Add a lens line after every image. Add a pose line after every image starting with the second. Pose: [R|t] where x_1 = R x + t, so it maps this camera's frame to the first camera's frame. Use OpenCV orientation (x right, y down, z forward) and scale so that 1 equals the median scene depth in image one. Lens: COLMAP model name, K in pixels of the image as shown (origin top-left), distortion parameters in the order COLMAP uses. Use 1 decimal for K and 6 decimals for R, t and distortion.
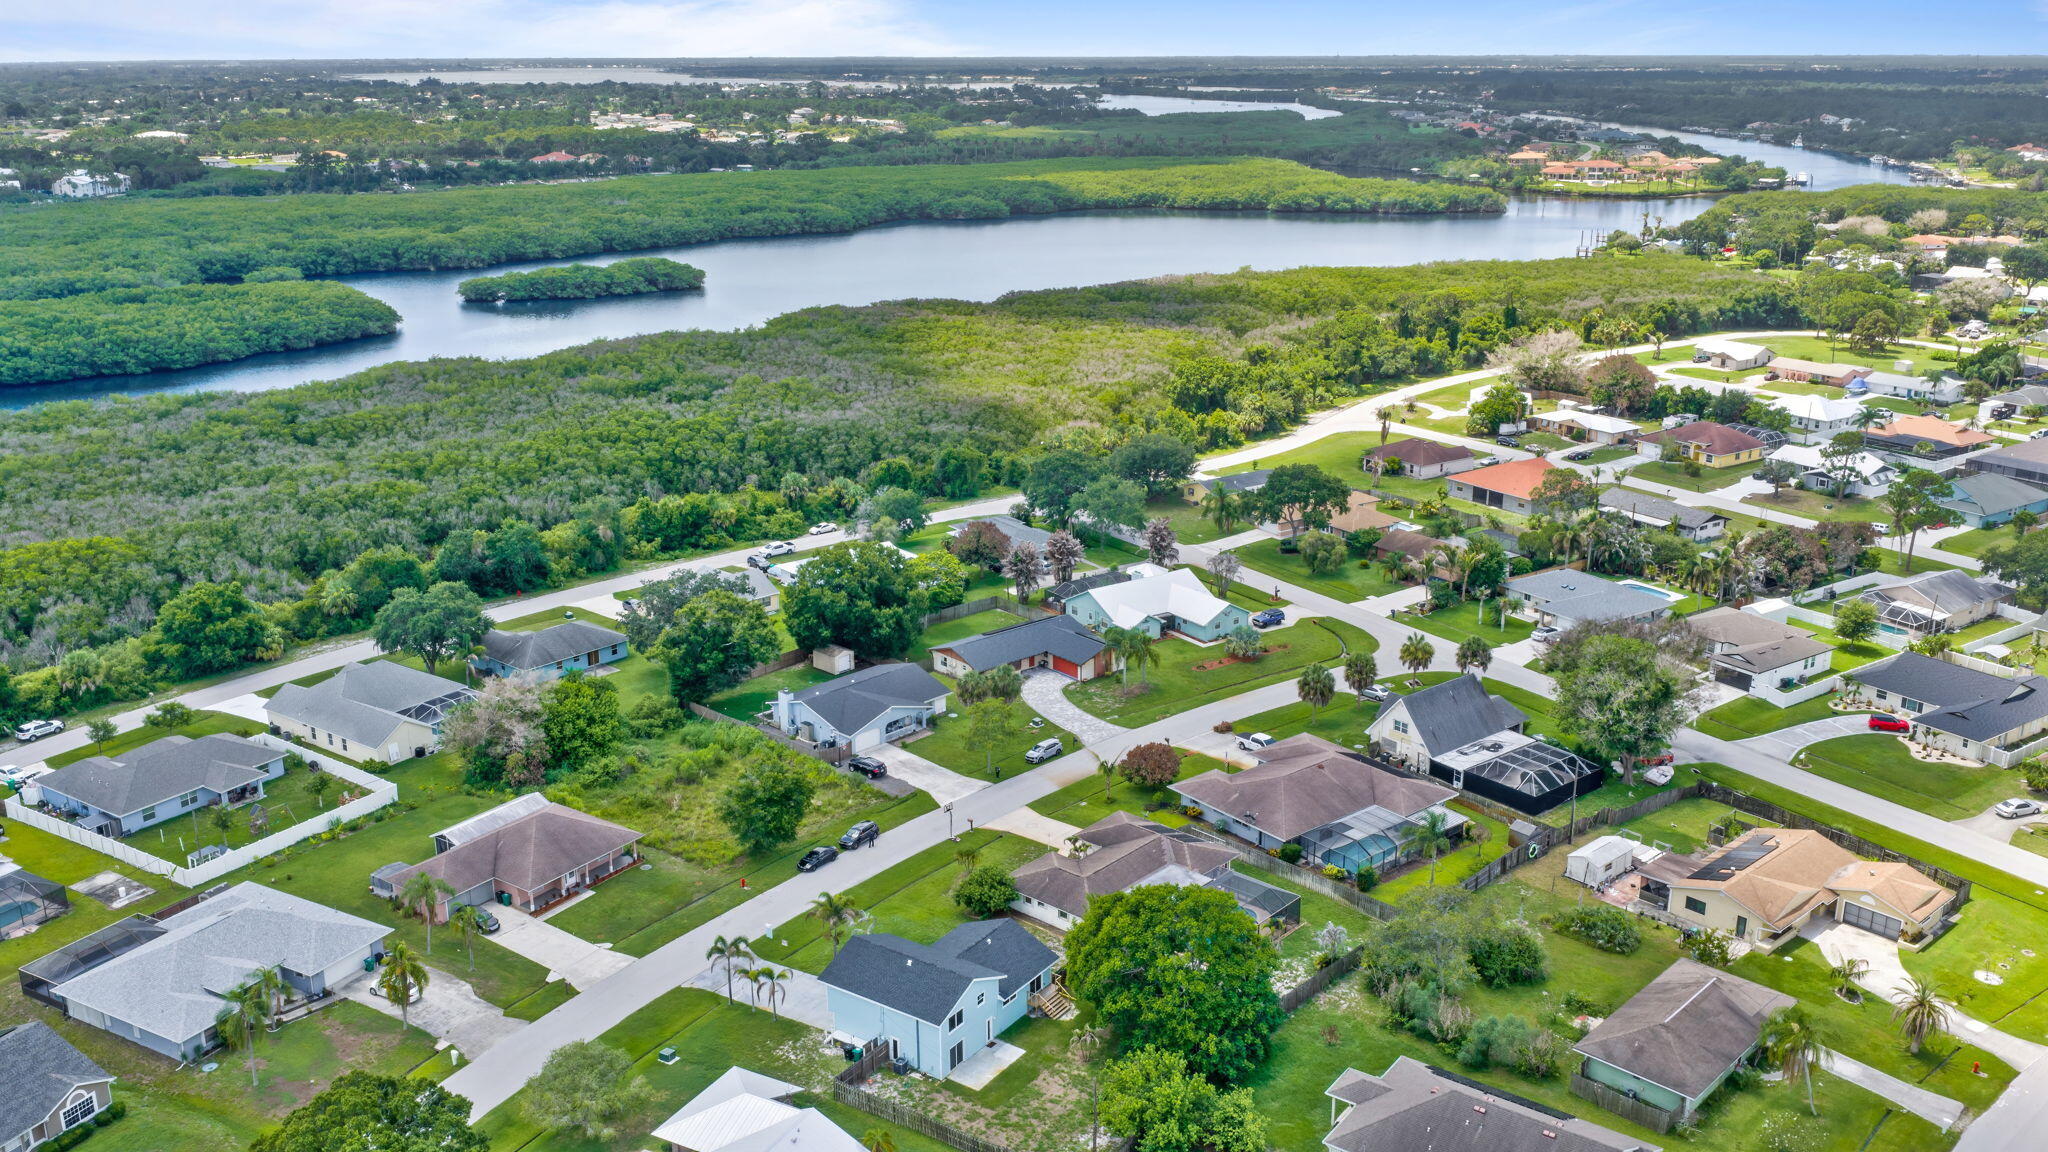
lens RADIAL K [[1702.5, 0, 1035.8], [0, 1702.5, 572.5], [0, 0, 1]] dist [0.004006, -0.018803]
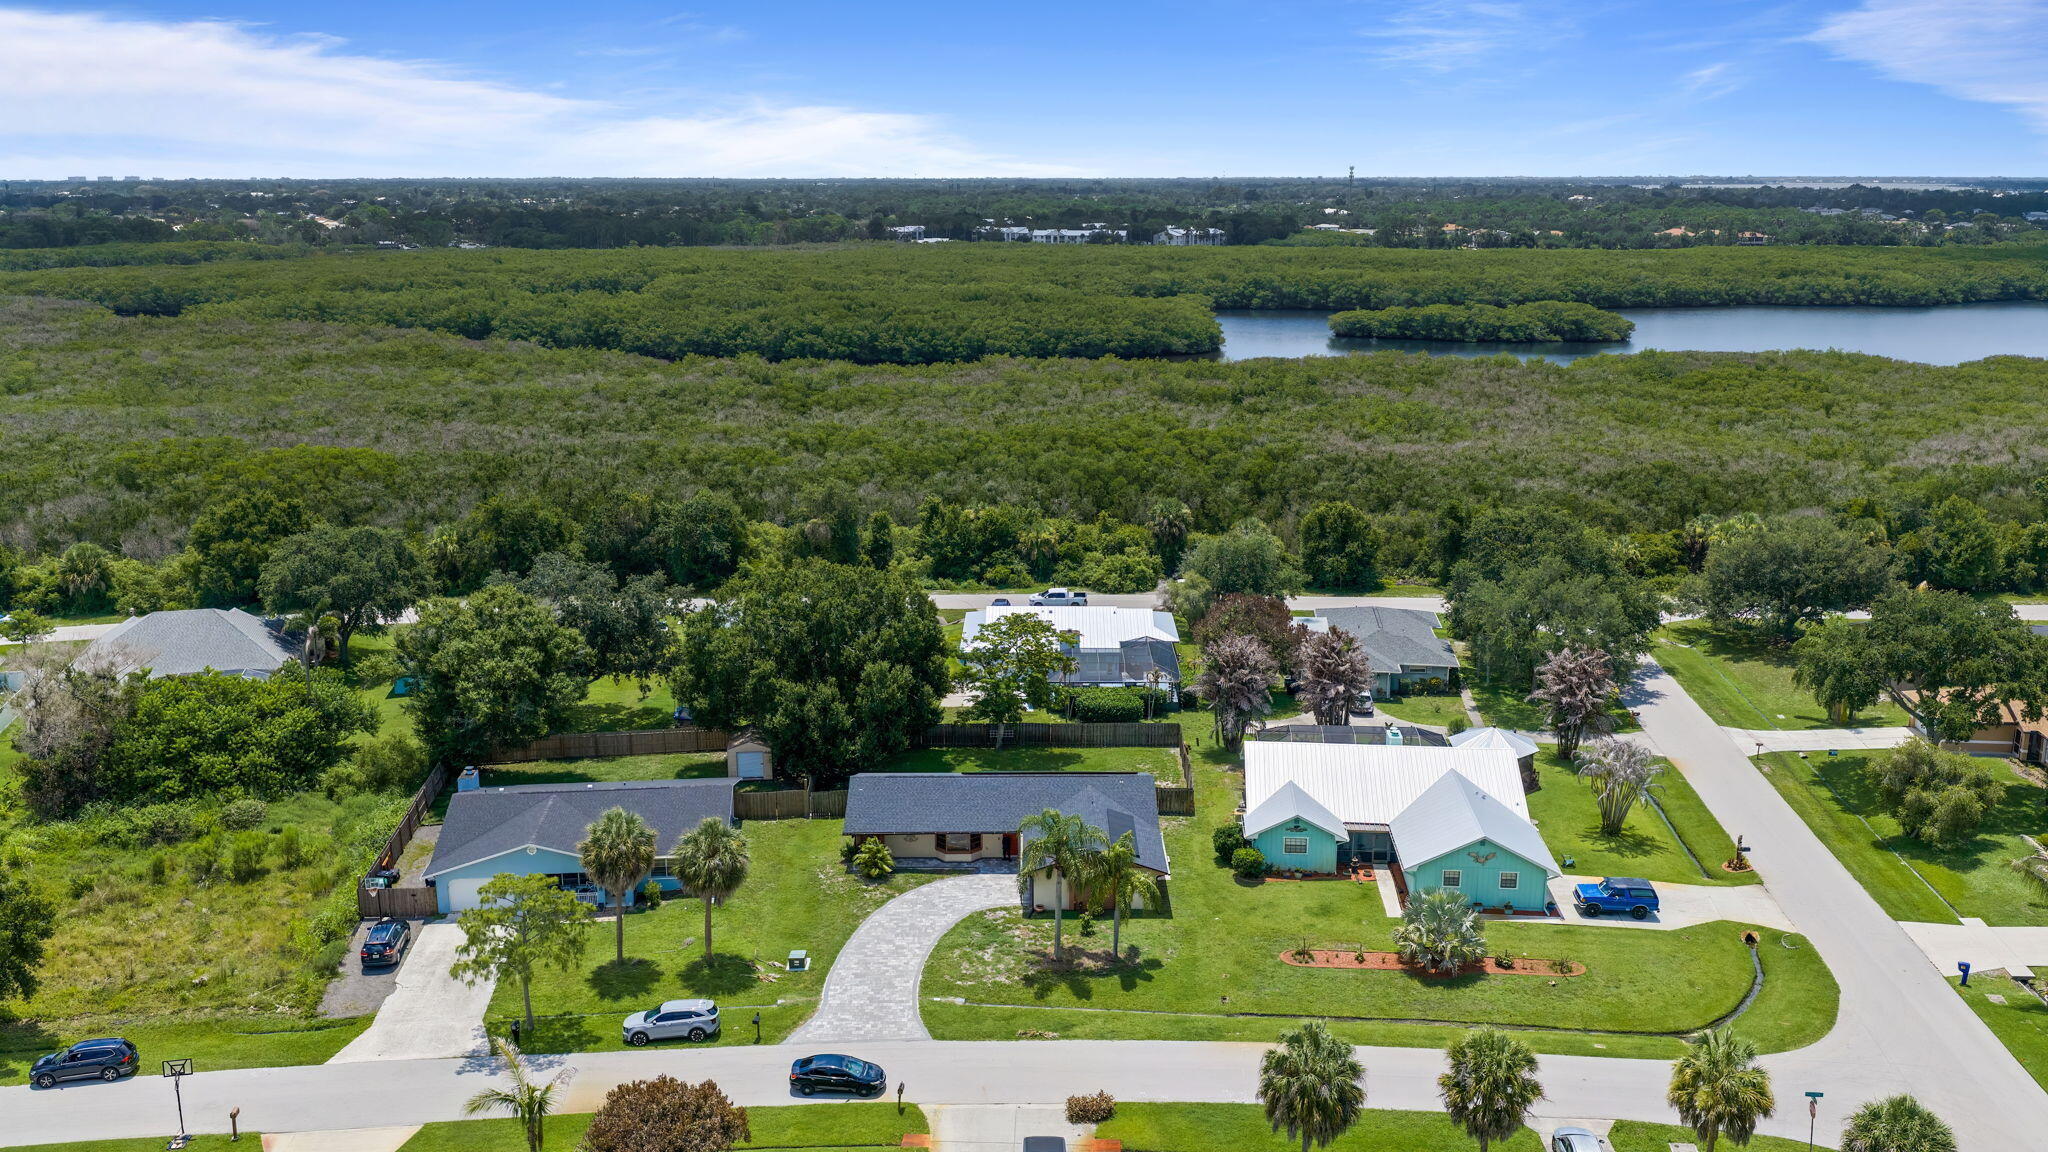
lens RADIAL K [[1702.5, 0, 1035.8], [0, 1702.5, 572.5], [0, 0, 1]] dist [0.004006, -0.018803]
pose [[0.760987, 0.148829, -0.631465, 0.240226], [-0.191088, 0.981572, 0.001062, -0.021980], [0.619987, 0.119857, 0.775404, 0.476274]]
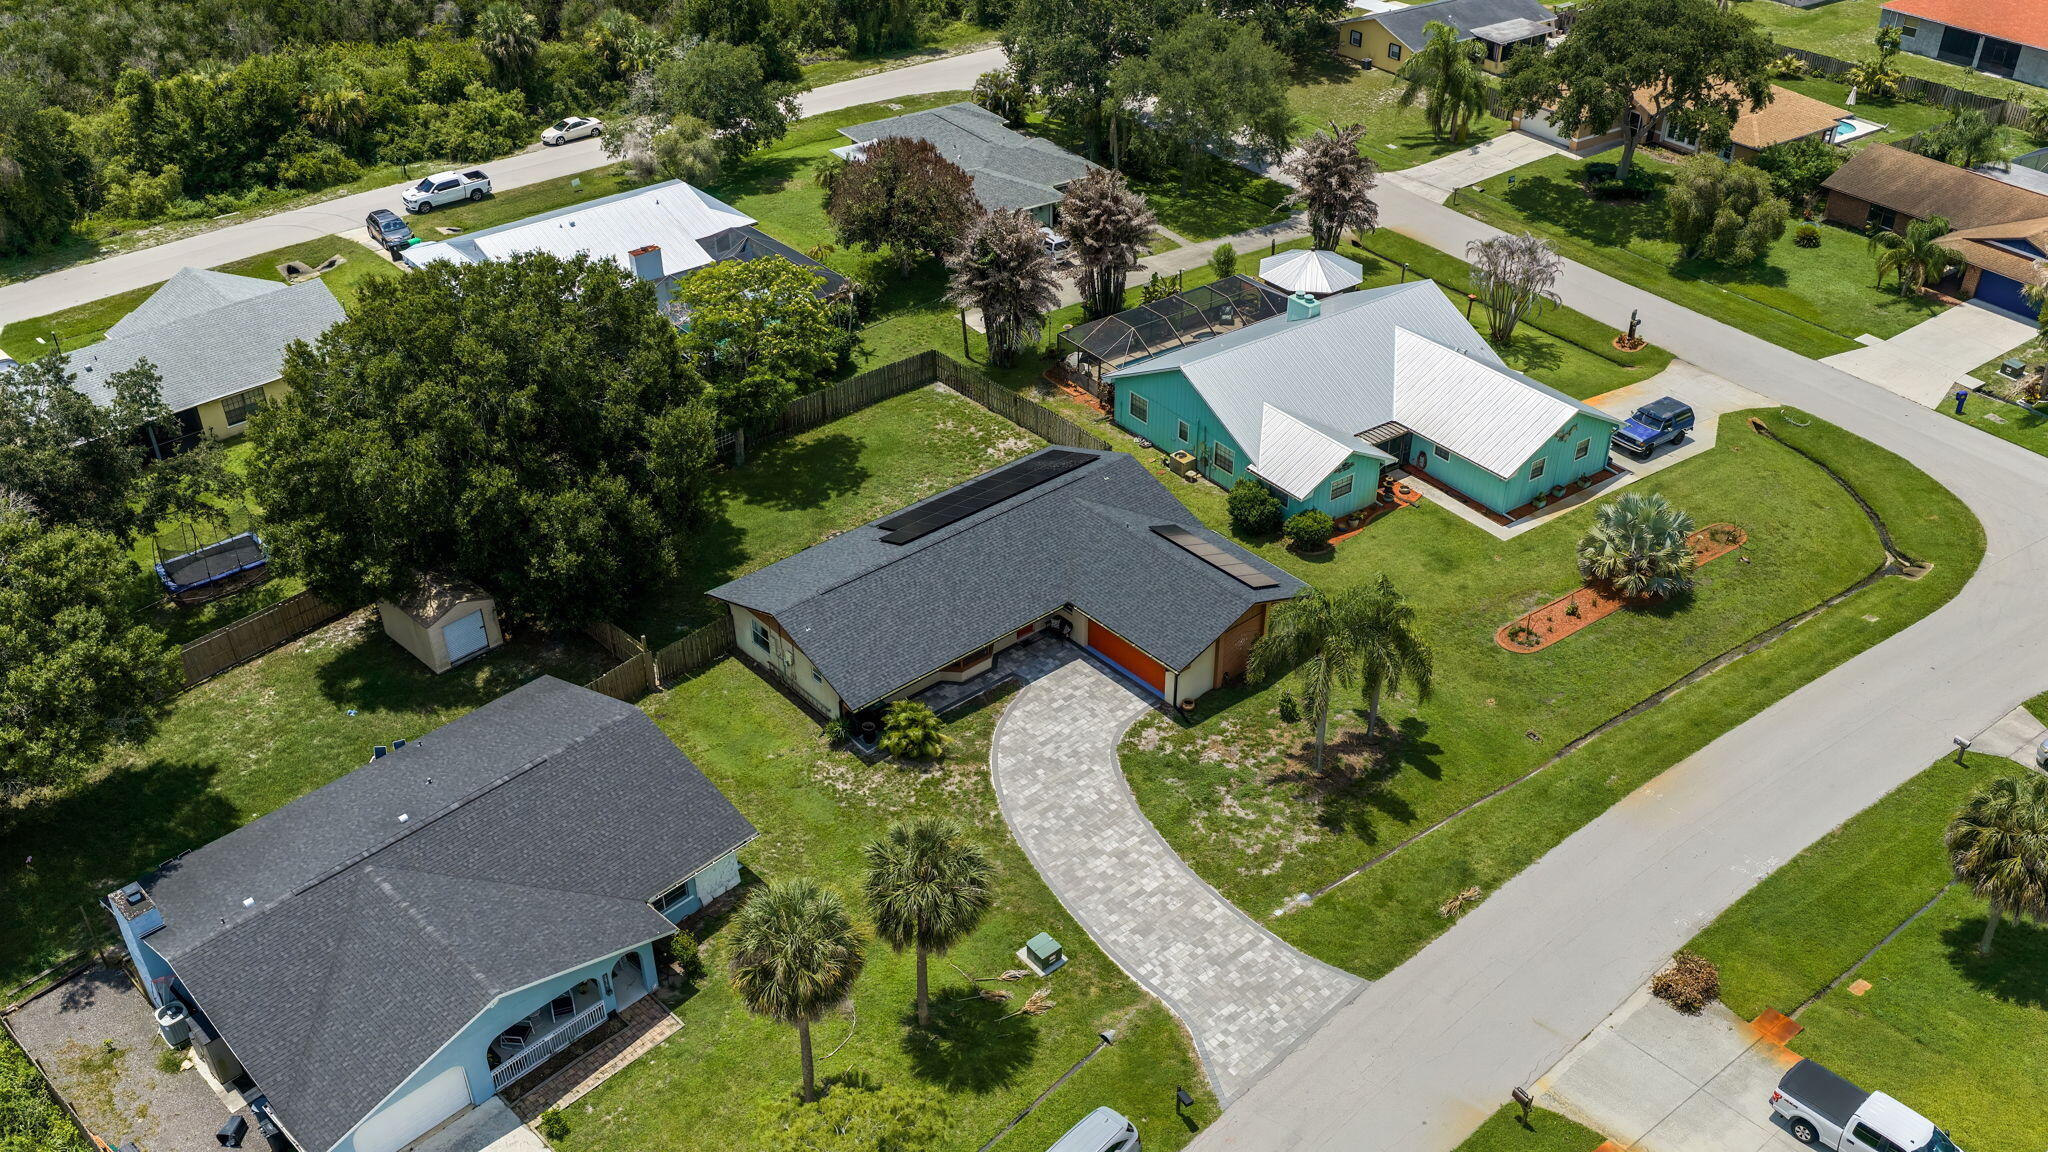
lens RADIAL K [[1702.5, 0, 1035.8], [0, 1702.5, 572.5], [0, 0, 1]] dist [0.004006, -0.018803]
pose [[0.999993, -0.002806, 0.002515, -0.000773], [0.001983, 0.959491, 0.281732, -0.041112], [-0.003204, -0.281725, 0.959490, 0.531047]]
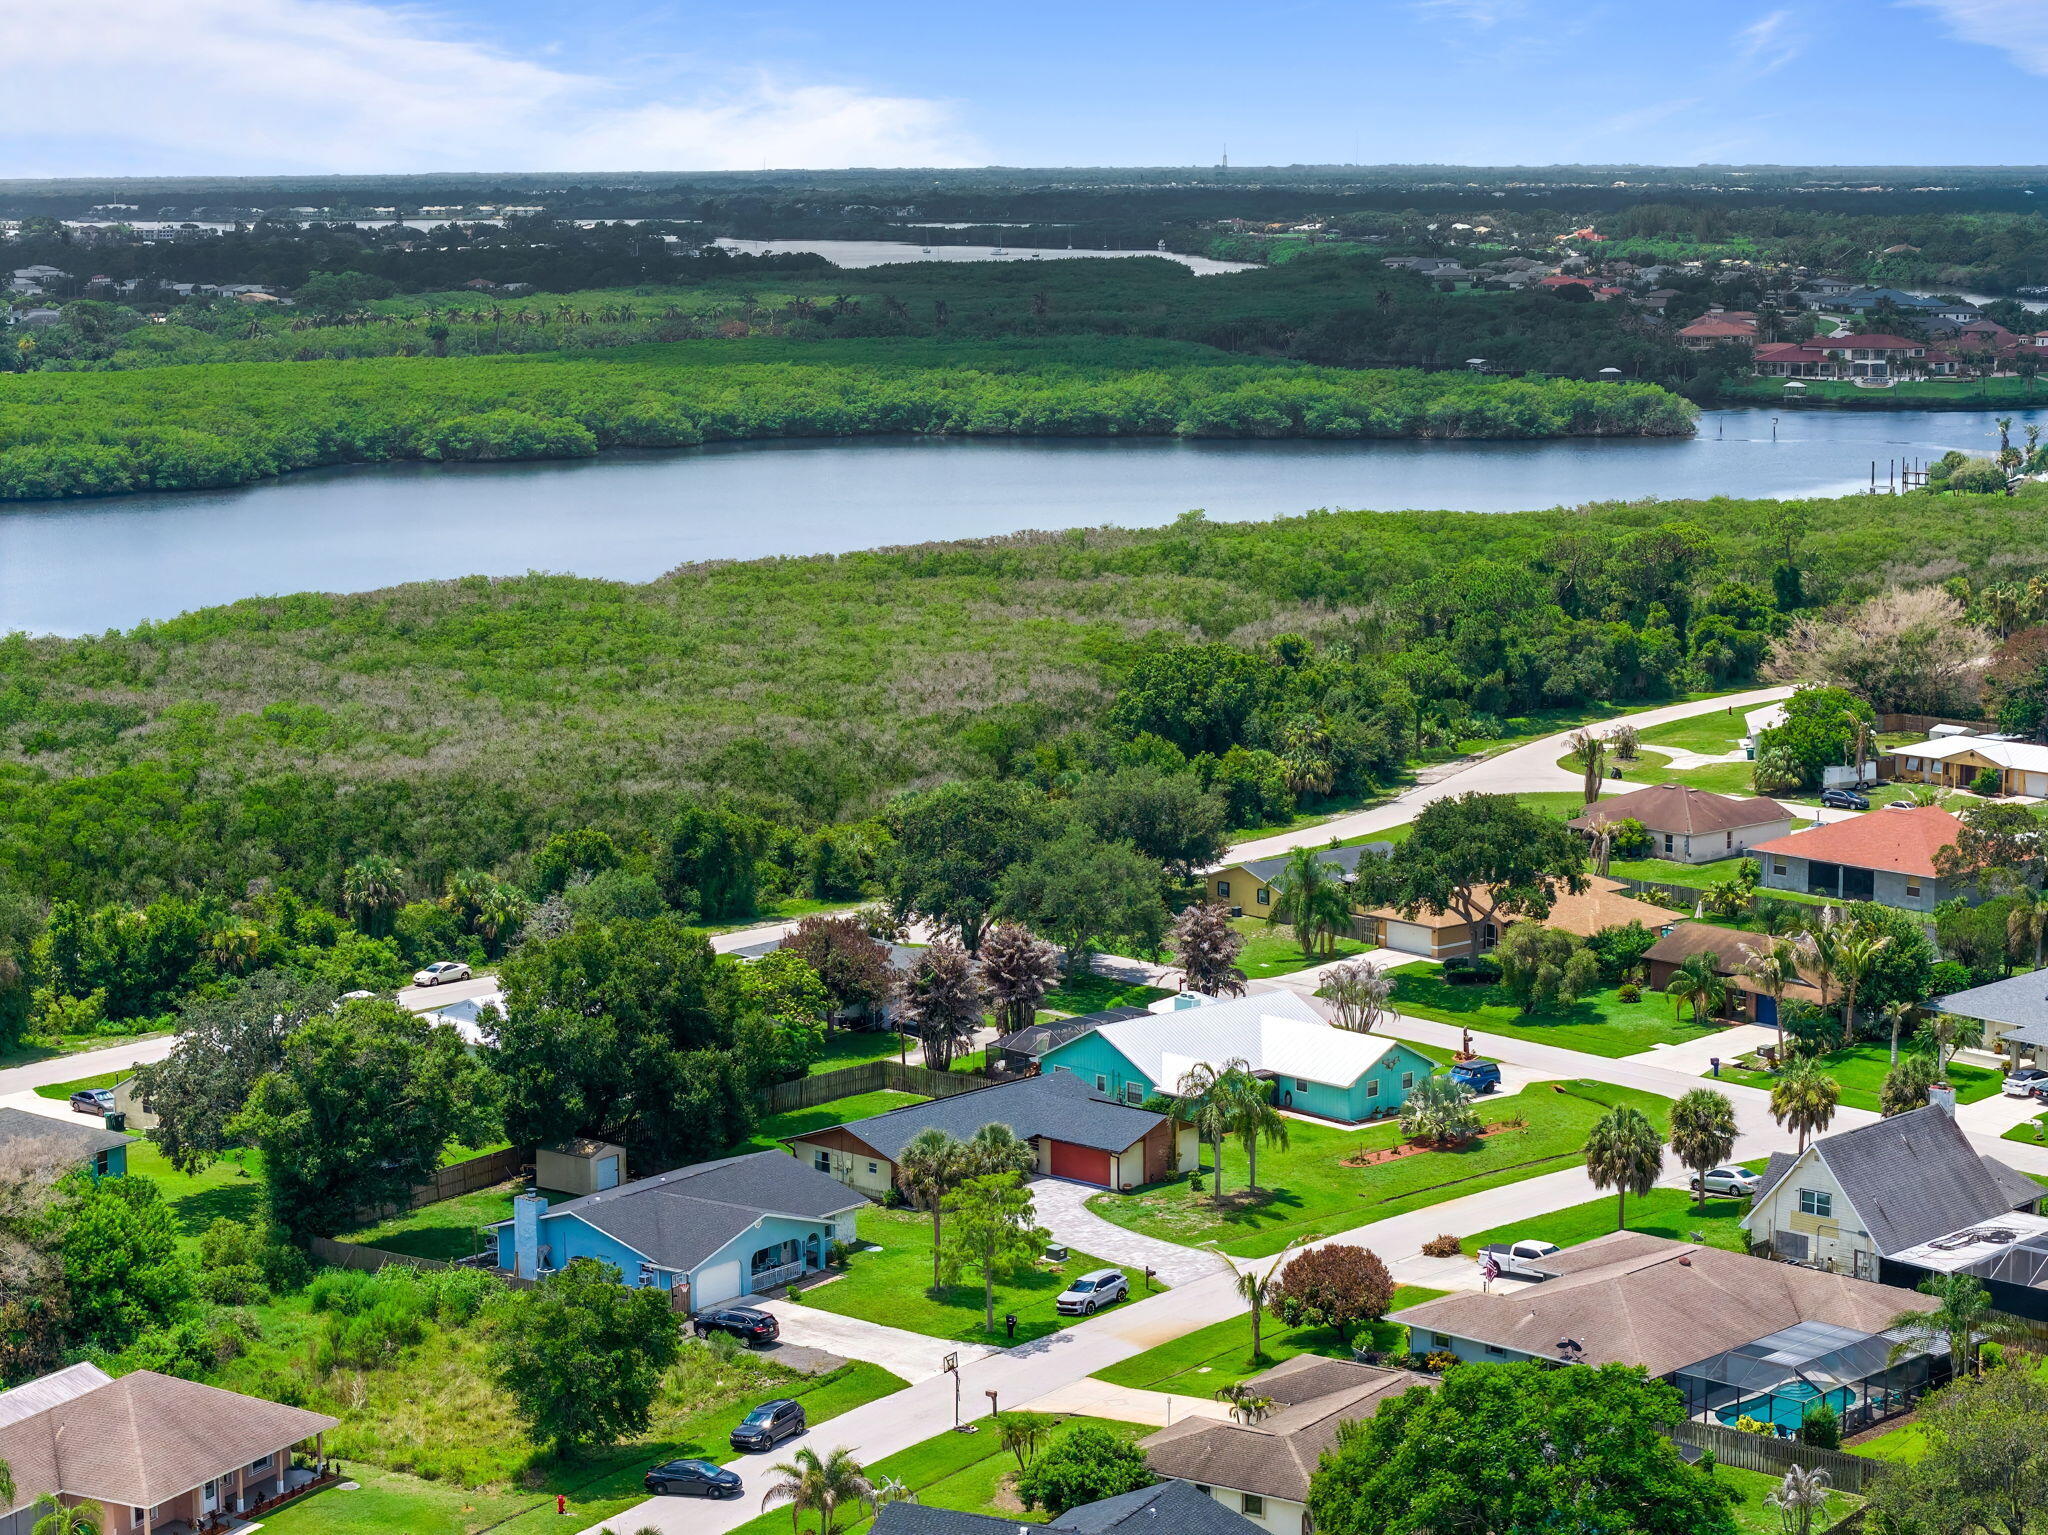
lens RADIAL K [[4127.3, 0, 1024.0], [0, 4127.3, 767.5], [0, 0, 1]] dist [-0.288004, 1.308280]
pose [[0.992474, -0.020717, 0.120690, -0.103347], [0.038609, 0.988255, -0.147855, 0.088965], [-0.116209, 0.151402, 0.981618, -0.103214]]
